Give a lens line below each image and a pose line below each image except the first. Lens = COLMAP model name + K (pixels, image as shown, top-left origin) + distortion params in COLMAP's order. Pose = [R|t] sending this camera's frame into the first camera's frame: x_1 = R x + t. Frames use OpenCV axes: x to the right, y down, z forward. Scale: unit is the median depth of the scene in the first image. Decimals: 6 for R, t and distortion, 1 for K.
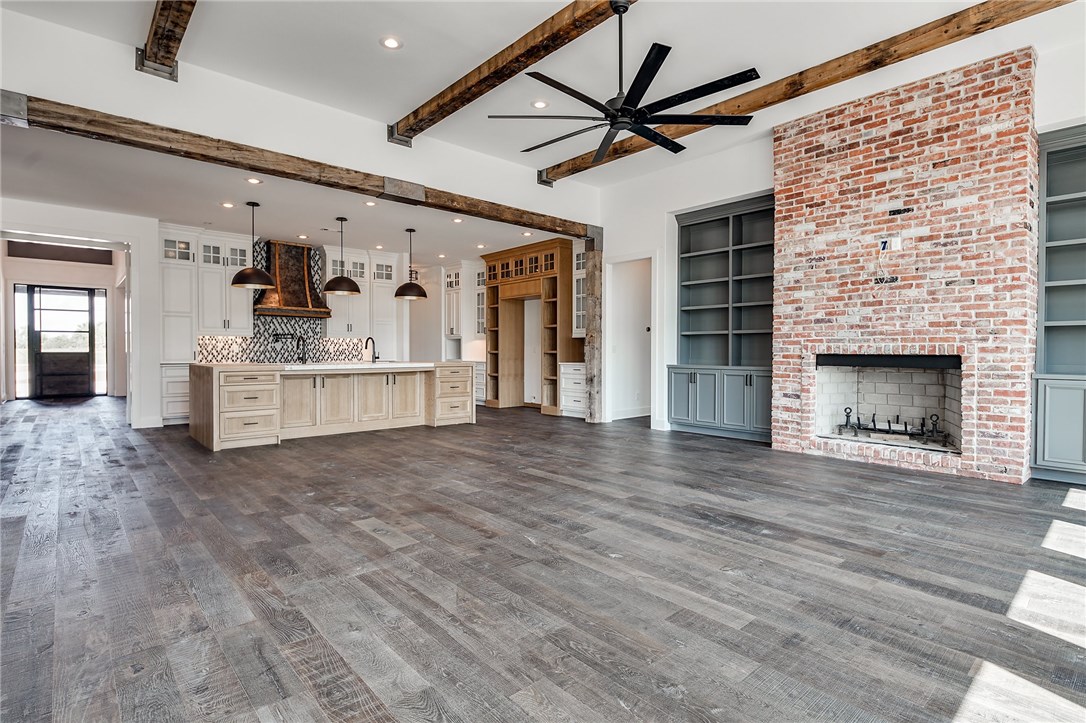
lens RADIAL K [[530.8, 0, 536.5], [0, 530.8, 359.1], [0, 0, 1]] dist [0.013550, -0.008092]
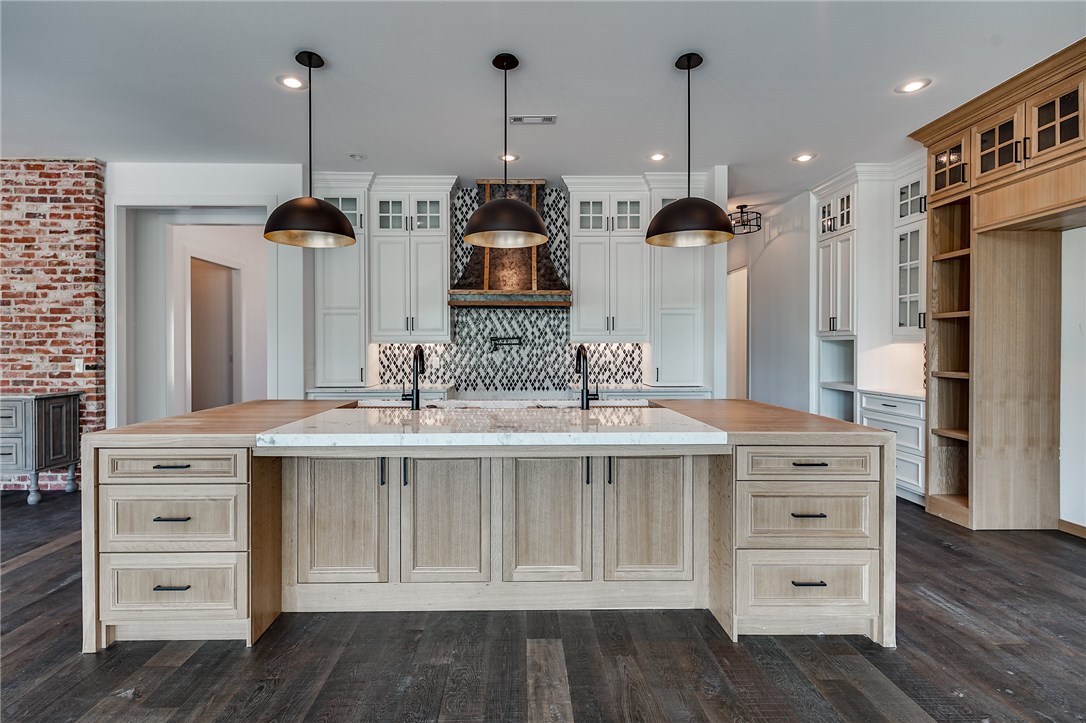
lens RADIAL K [[530.8, 0, 525.3], [0, 530.8, 349.6], [0, 0, 1]] dist [0.013550, -0.008092]
pose [[0.753972, 0.001698, -0.656904, -0.065680], [-0.008581, 0.999937, -0.007265, -0.028909], [0.656850, 0.011114, 0.753939, 0.559140]]
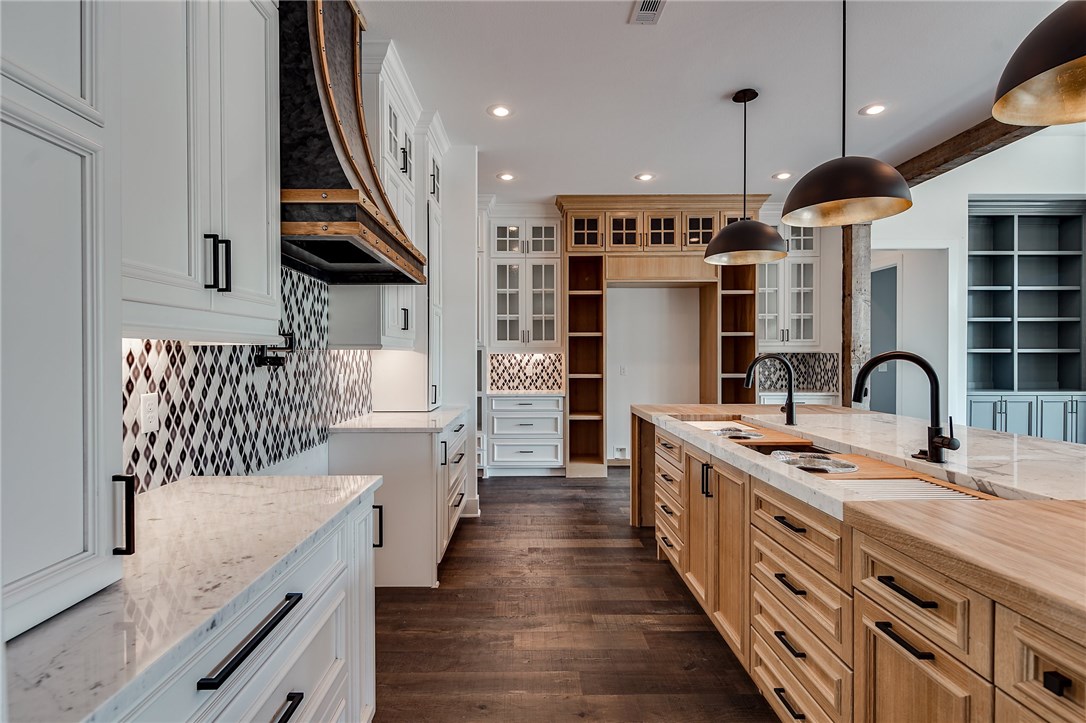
lens RADIAL K [[530.8, 0, 536.1], [0, 530.8, 359.9], [0, 0, 1]] dist [0.013550, -0.008092]
pose [[0.653462, -0.005589, 0.756939, -0.576252], [0.014355, 0.999884, -0.005009, -0.031265], [-0.756823, 0.014139, 0.653466, 0.744324]]
